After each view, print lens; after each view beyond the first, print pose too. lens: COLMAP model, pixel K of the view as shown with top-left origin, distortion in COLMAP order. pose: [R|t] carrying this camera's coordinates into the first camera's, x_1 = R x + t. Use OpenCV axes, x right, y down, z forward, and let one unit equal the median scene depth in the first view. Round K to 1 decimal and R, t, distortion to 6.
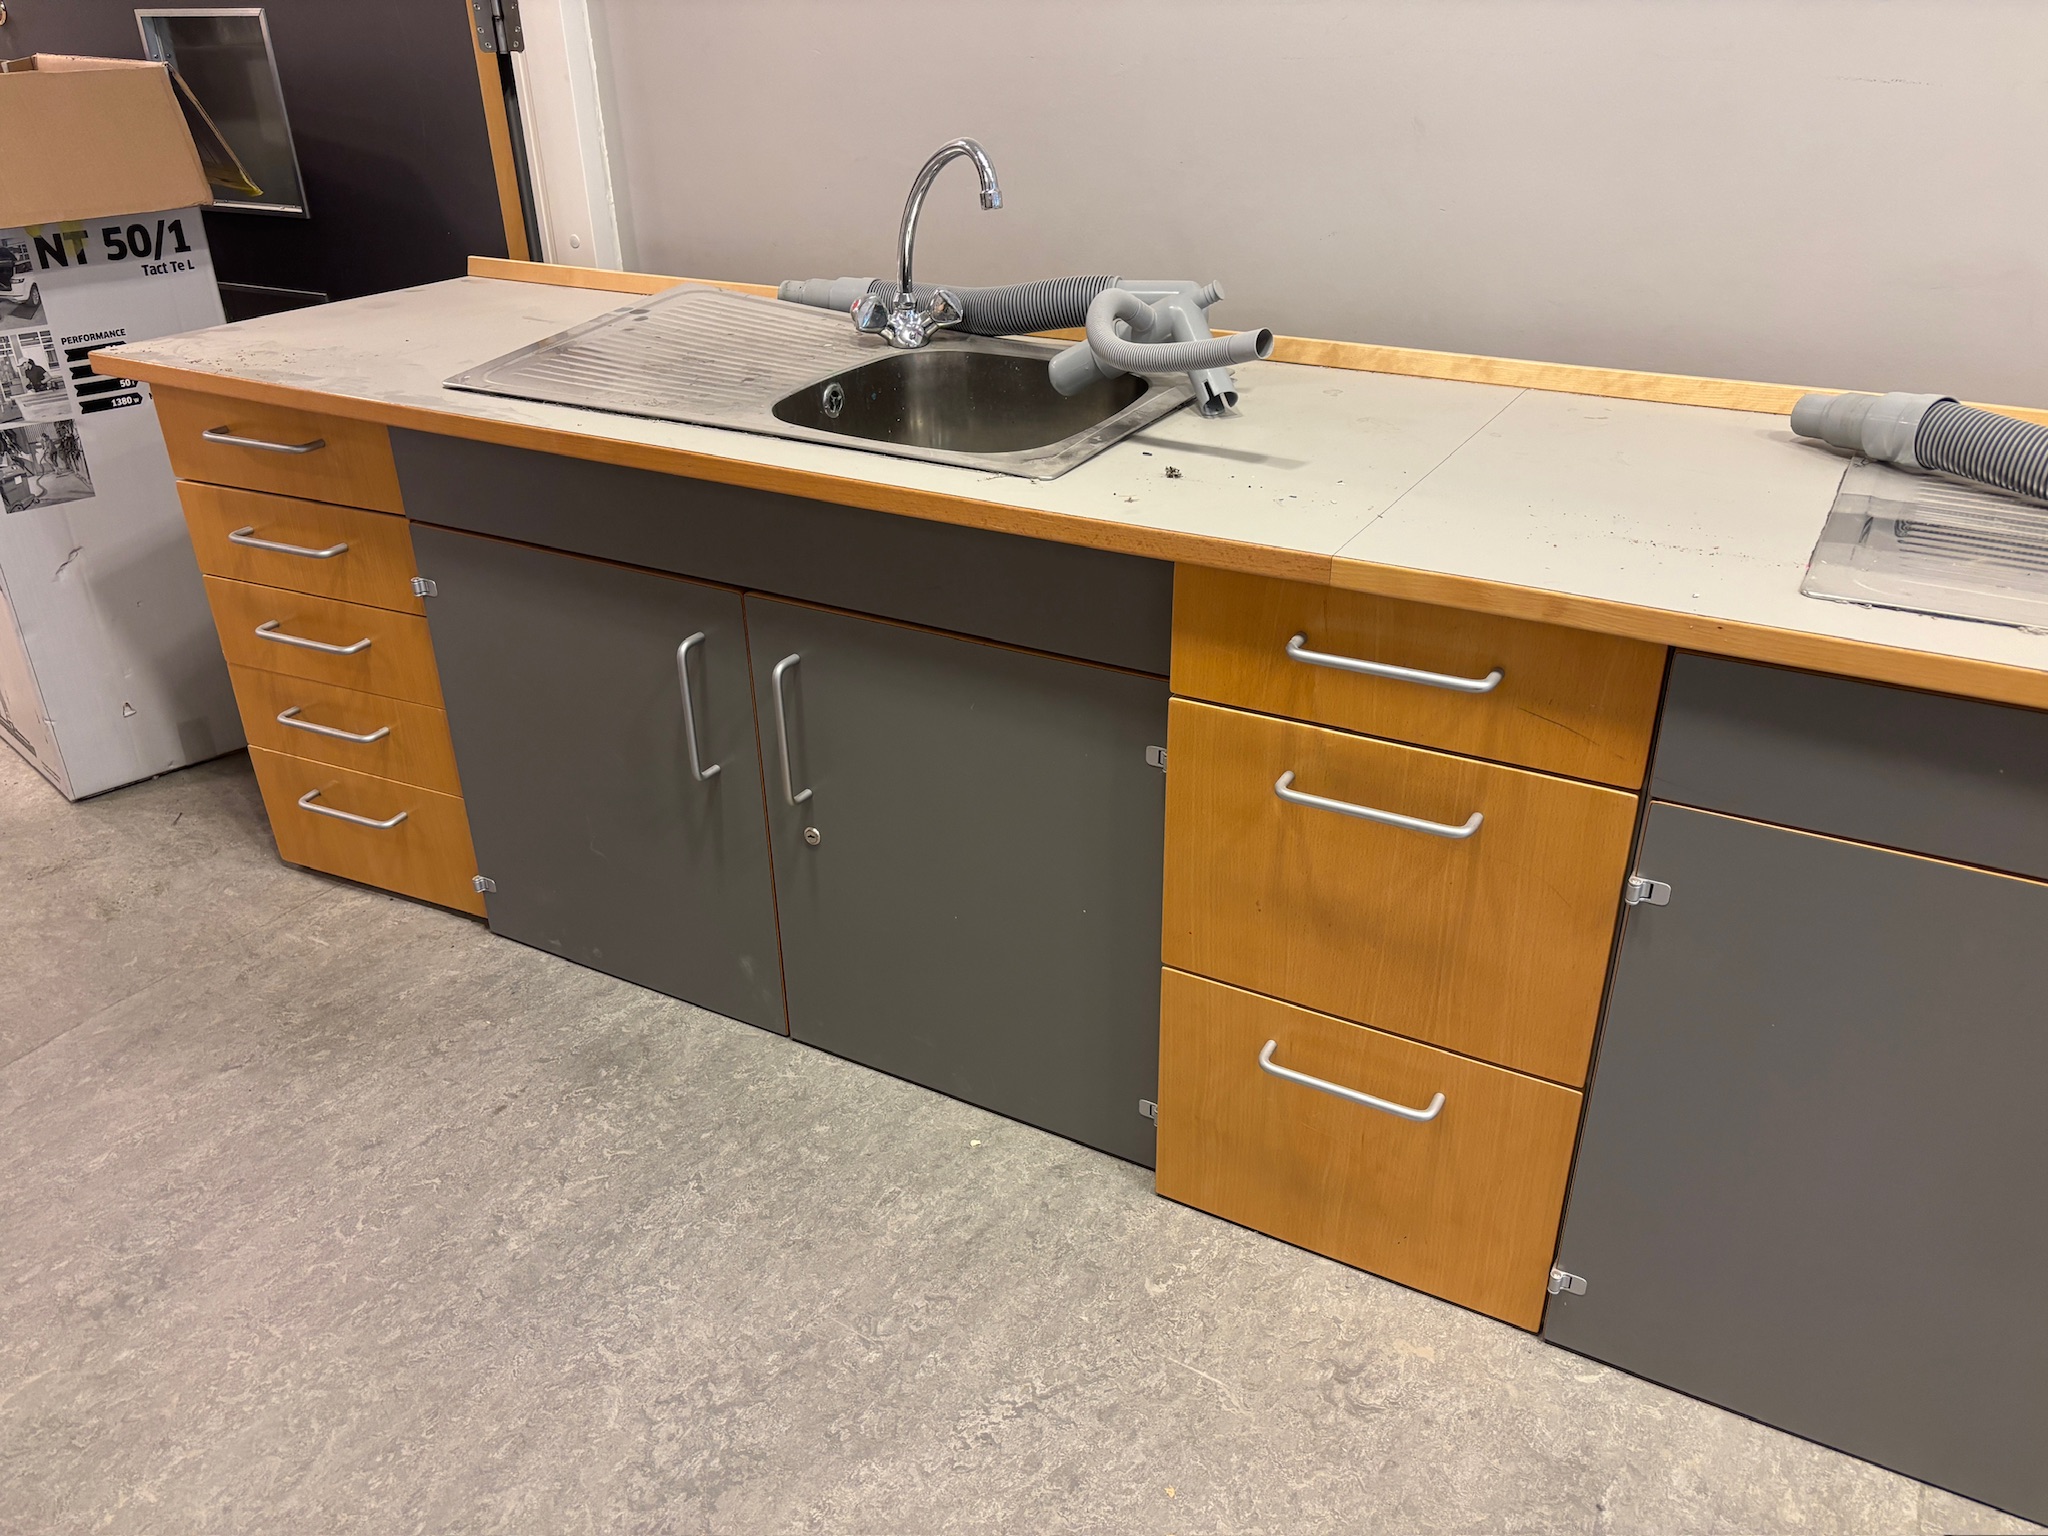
lens RADIAL K [[1548.6, 0, 1035.7], [0, 1548.6, 779.3], [0, 0, 1]] dist [0.039840, -0.028525]
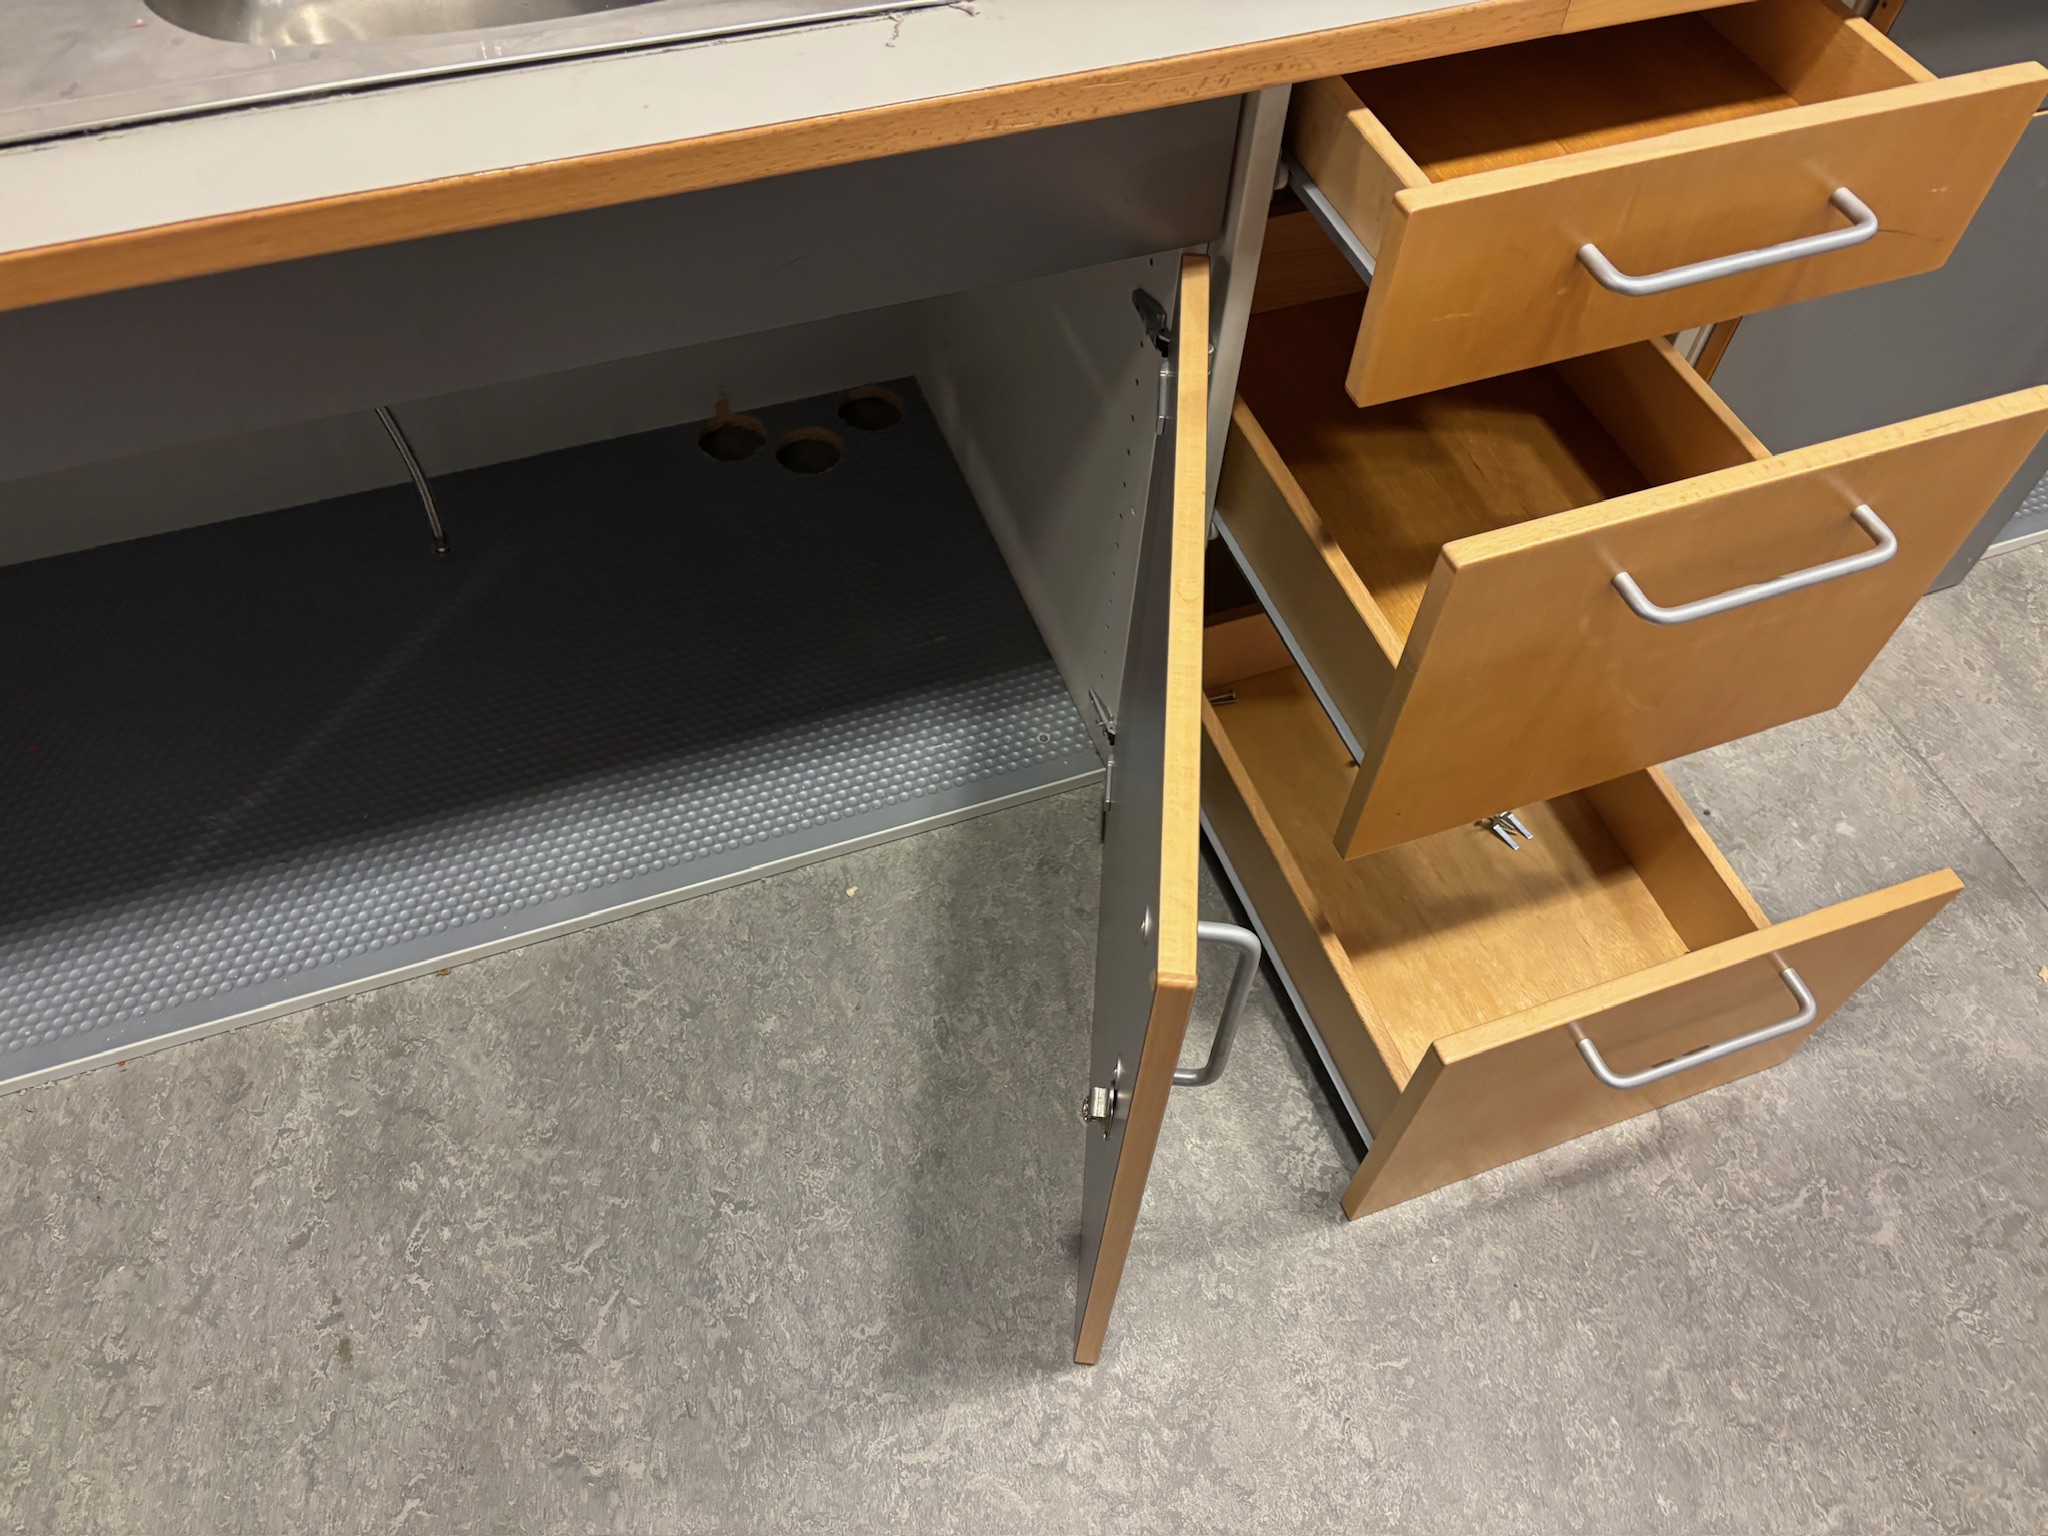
lens RADIAL K [[1538.2, 0, 1027.3], [0, 1538.2, 771.5], [0, 0, 1]] dist [0.010875, -0.002052]
pose [[0.643965, -0.597559, 0.477738, -0.373376], [0.310333, 0.774794, 0.550806, -0.251951], [-0.699287, -0.206442, 0.684382, 0.502811]]
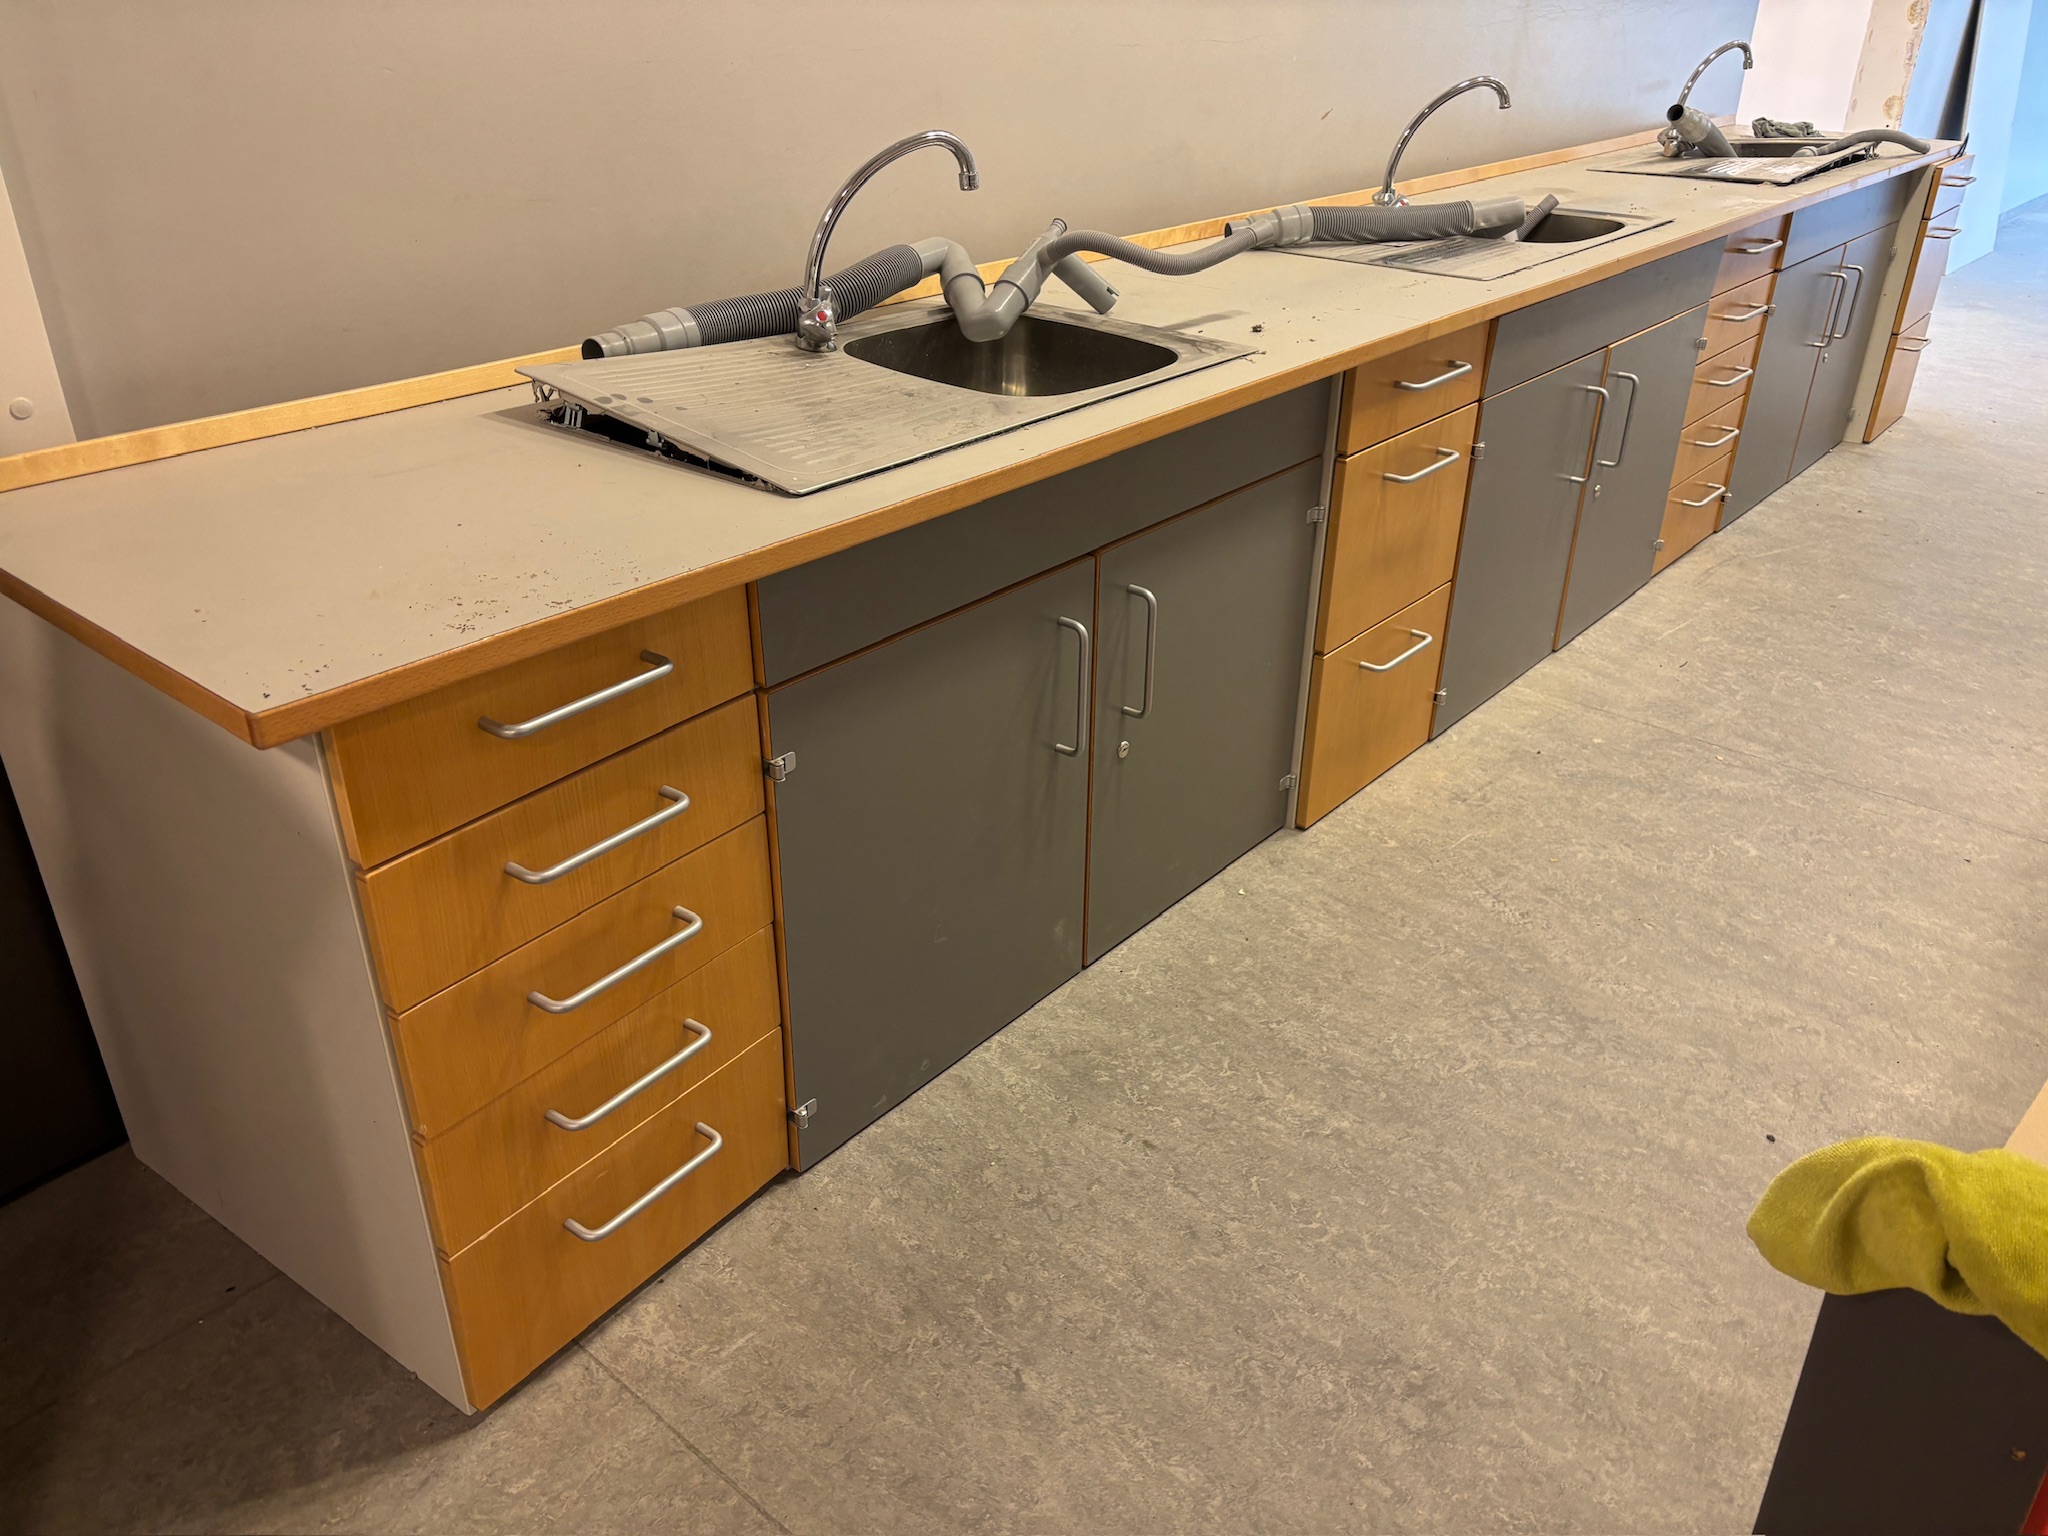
lens RADIAL K [[1539.9, 0, 1024.0], [0, 1539.9, 768.0], [0, 0, 1]] dist [0.048196, -0.046421]
pose [[0.185188, -0.446284, 0.875520, -1.265273], [0.445612, 0.832204, 0.329949, -0.390961], [-0.875862, 0.329040, 0.352984, 0.743500]]
